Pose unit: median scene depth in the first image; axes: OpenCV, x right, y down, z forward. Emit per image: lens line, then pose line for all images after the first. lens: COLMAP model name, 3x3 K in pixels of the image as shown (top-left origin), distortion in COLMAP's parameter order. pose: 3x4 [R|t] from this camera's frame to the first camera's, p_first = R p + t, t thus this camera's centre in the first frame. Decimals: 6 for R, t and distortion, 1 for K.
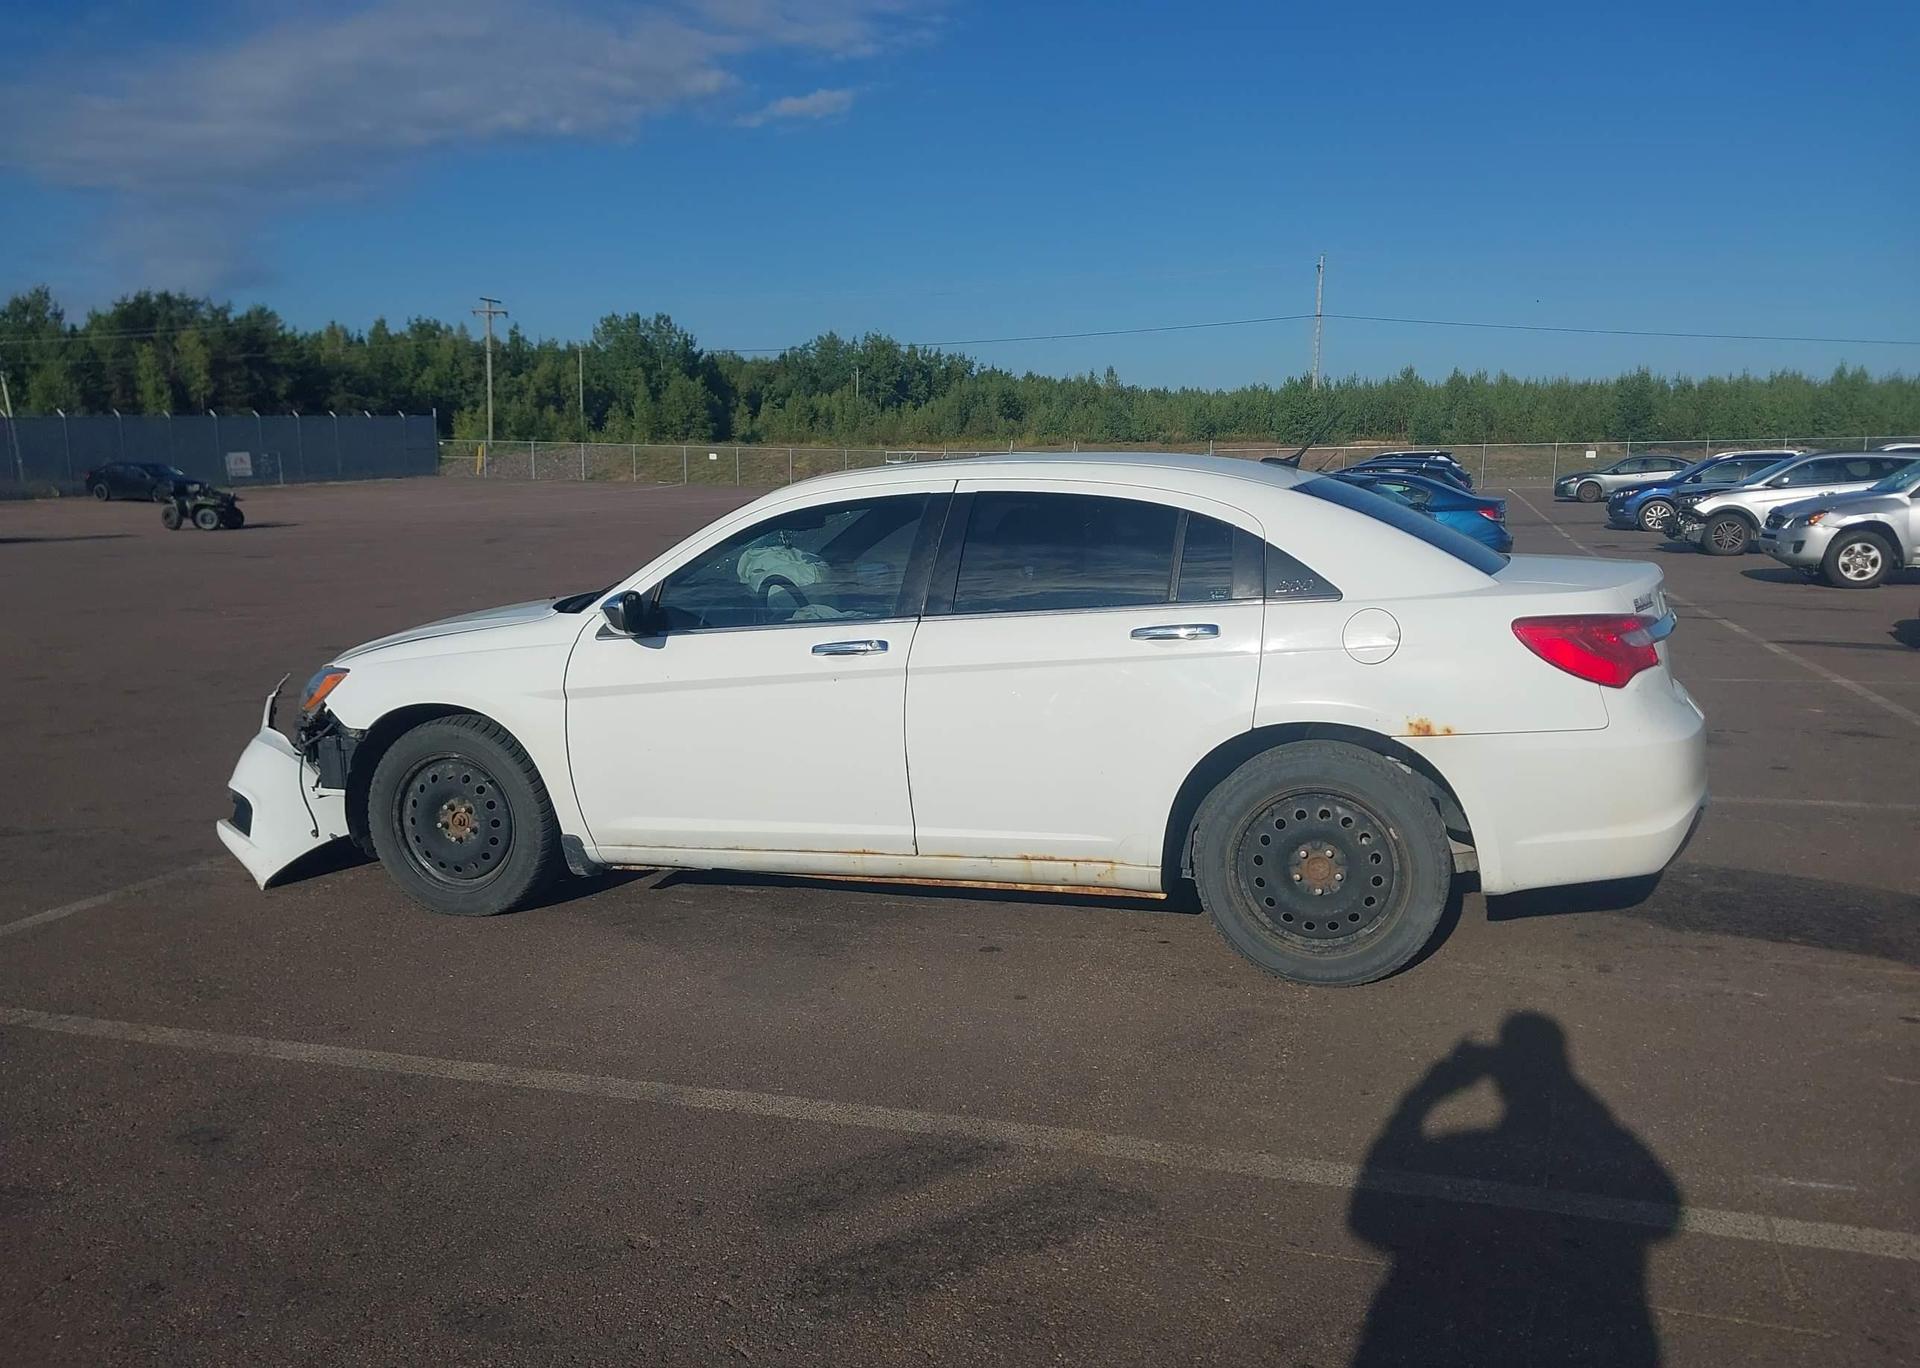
lens RADIAL K [[1520.1, 0, 954.2], [0, 1520.1, 685.6], [0, 0, 1]] dist [0.060438, -0.079973]
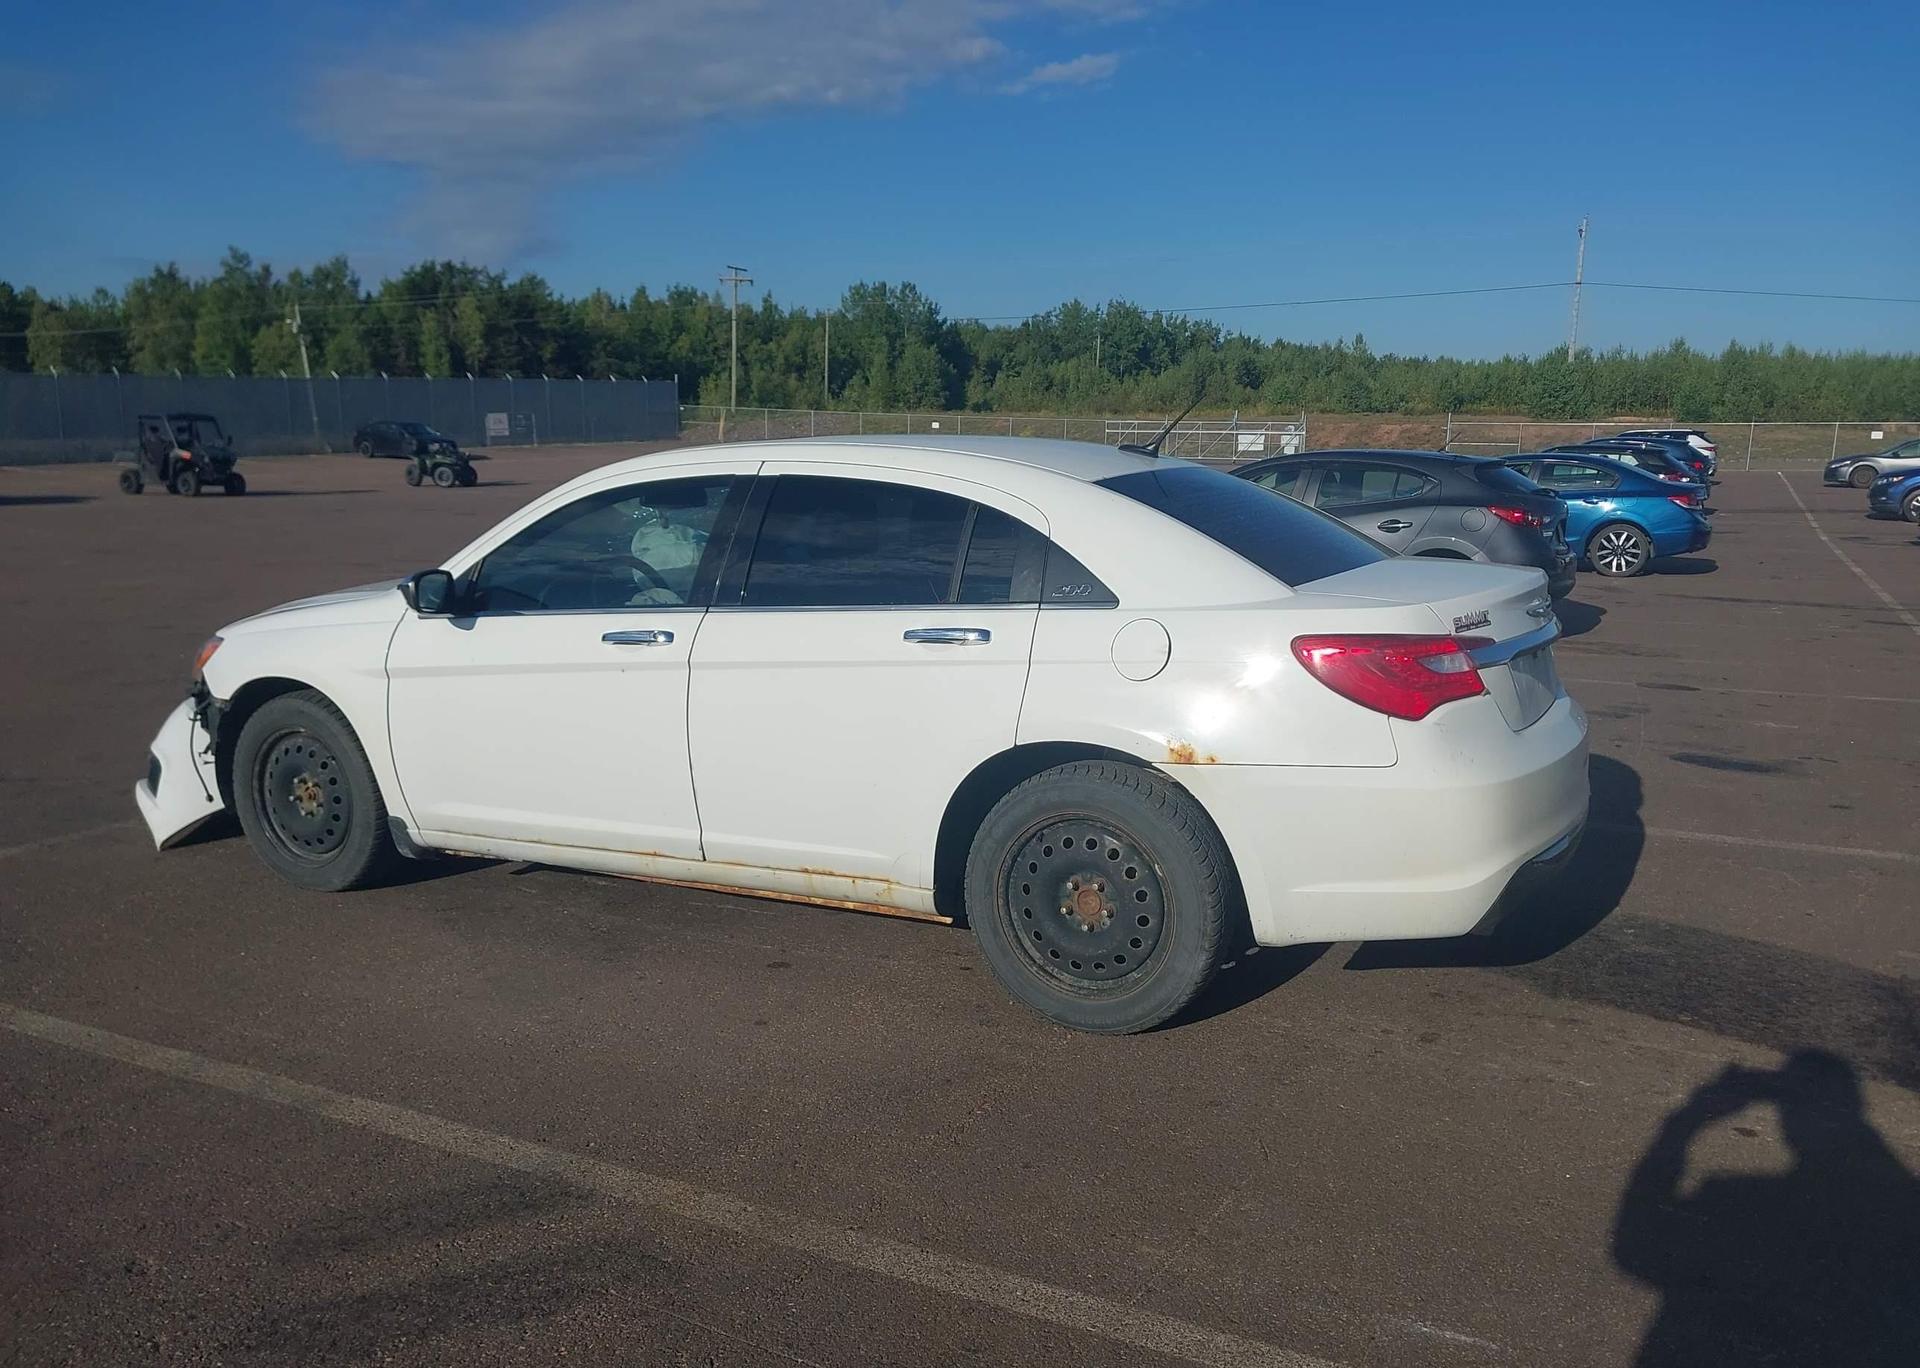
lens RADIAL K [[1520.1, 0, 957.0], [0, 1520.1, 679.6], [0, 0, 1]] dist [0.060438, -0.079973]
pose [[0.986999, 0.041163, -0.155366, 0.227086], [-0.038608, 0.999066, 0.019426, -0.020830], [0.156020, -0.013175, 0.987666, 0.074122]]
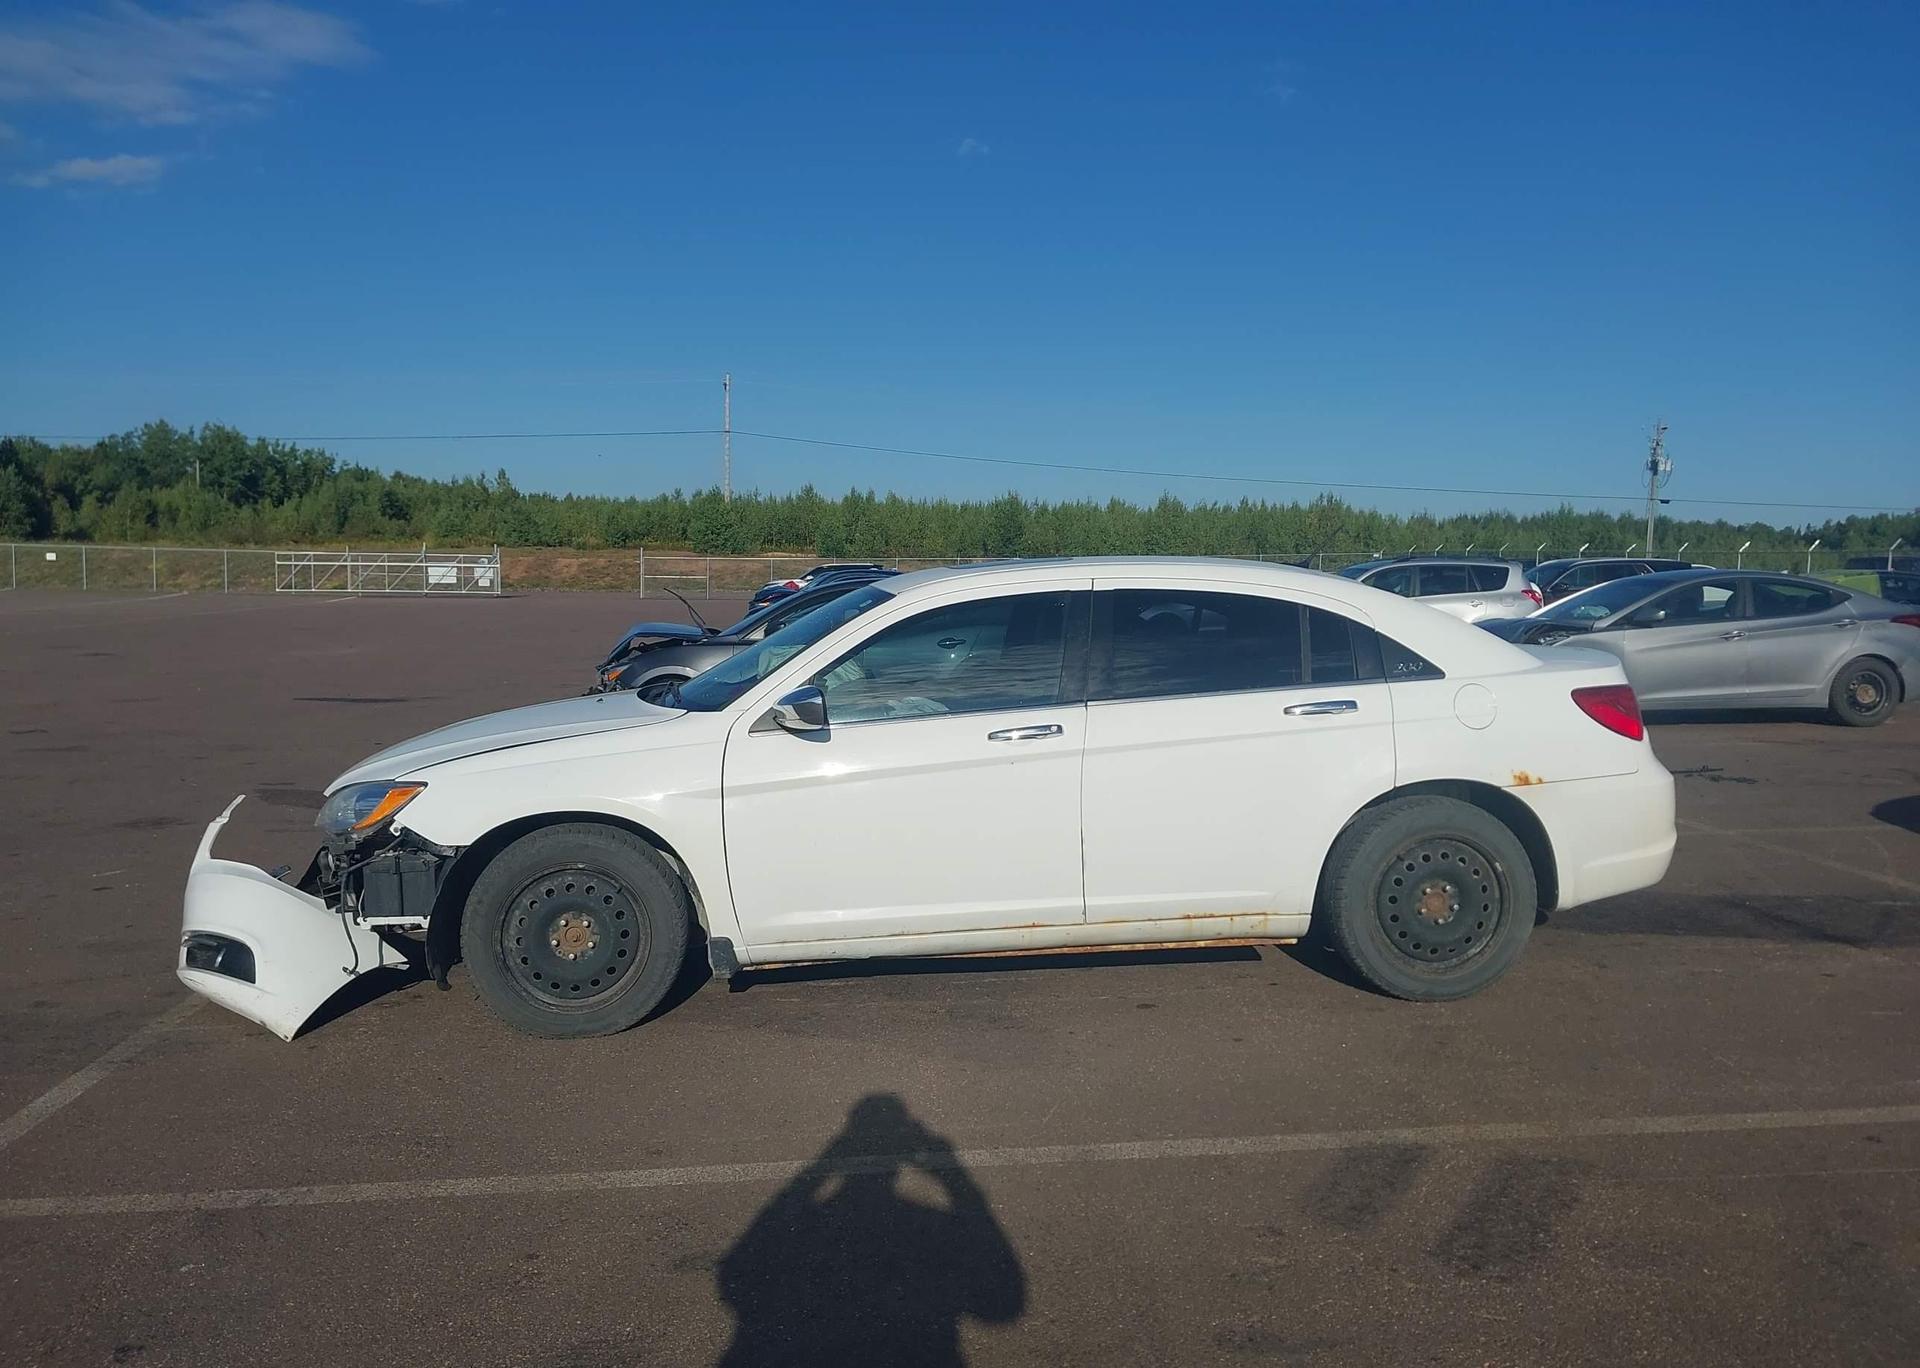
lens RADIAL K [[1520.1, 0, 966.0], [0, 1520.1, 695.1], [0, 0, 1]] dist [0.060438, -0.079973]
pose [[0.912882, -0.023106, 0.407570, -0.448323], [0.049268, 0.997335, -0.053812, 0.003008], [-0.405240, 0.069204, 0.911587, 0.032819]]
